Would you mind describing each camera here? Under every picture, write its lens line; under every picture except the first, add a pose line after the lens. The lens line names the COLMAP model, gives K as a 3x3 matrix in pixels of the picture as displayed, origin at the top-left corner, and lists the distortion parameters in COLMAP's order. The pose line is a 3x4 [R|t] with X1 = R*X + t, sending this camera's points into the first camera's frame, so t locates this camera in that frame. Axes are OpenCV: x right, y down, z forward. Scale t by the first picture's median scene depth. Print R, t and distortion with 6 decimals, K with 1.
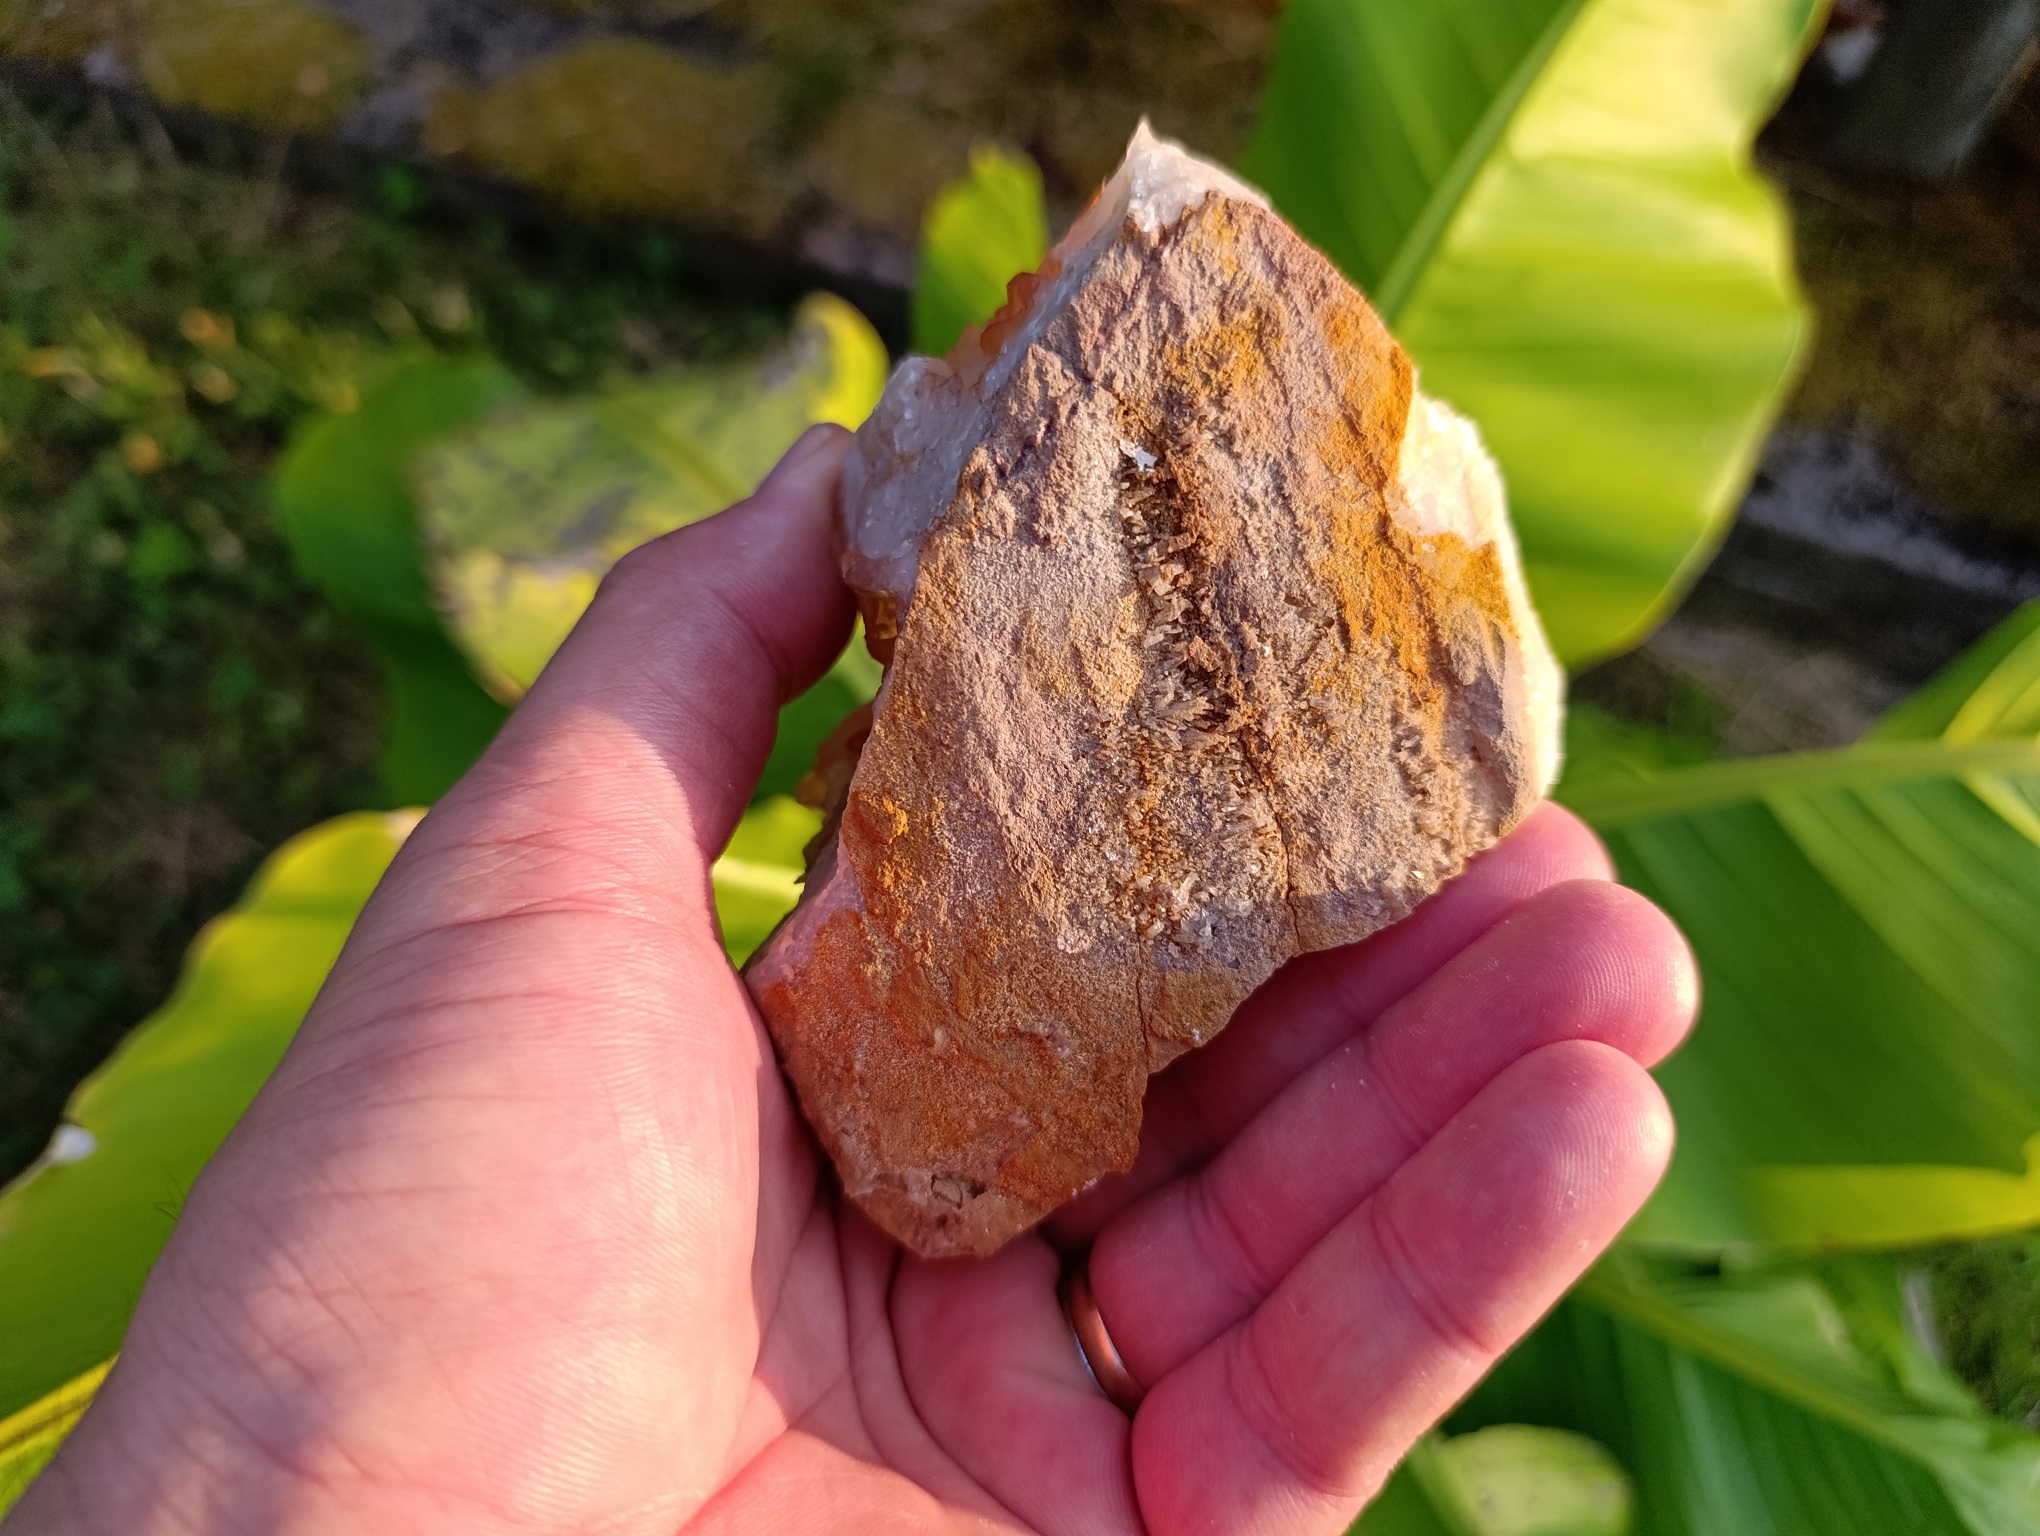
lens RADIAL K [[1373.4, 0, 1037.3], [0, 1373.4, 806.3], [0, 0, 1]] dist [-0.055328, 0.001688]
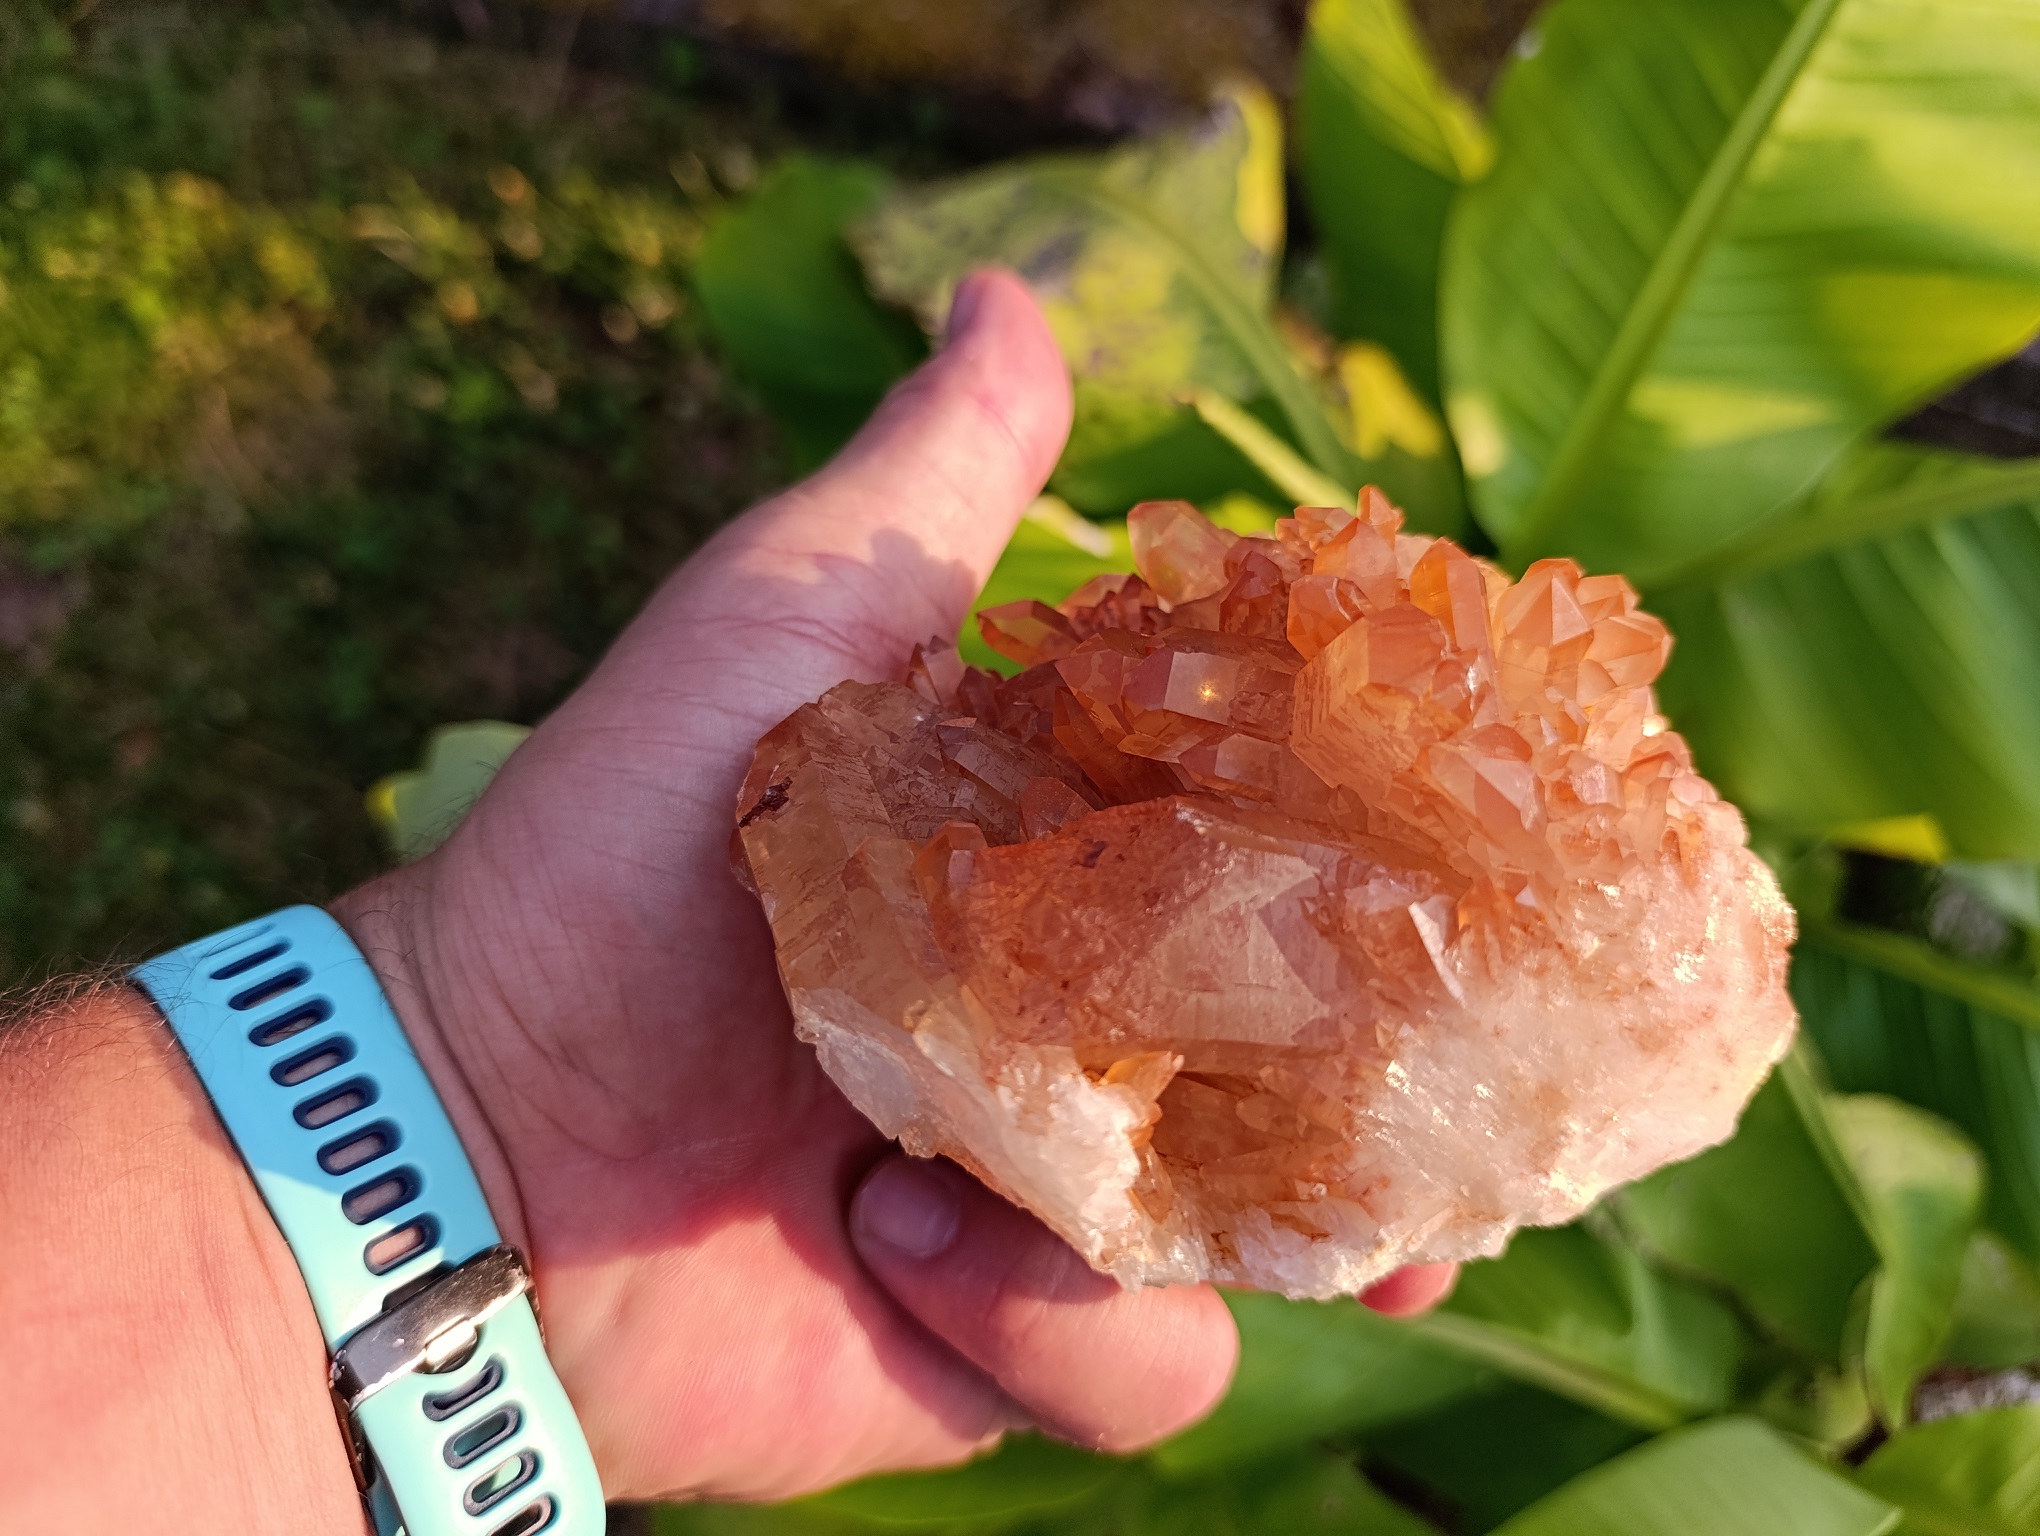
lens RADIAL K [[1393.2, 0, 1011.2], [0, 1393.2, 818.2], [0, 0, 1]] dist [-0.062582, 0.000469]
pose [[0.997535, 0.004996, -0.069987, -0.151249], [-0.003164, 0.999650, 0.026250, 0.117984], [0.070093, -0.025964, 0.997202, -0.074519]]
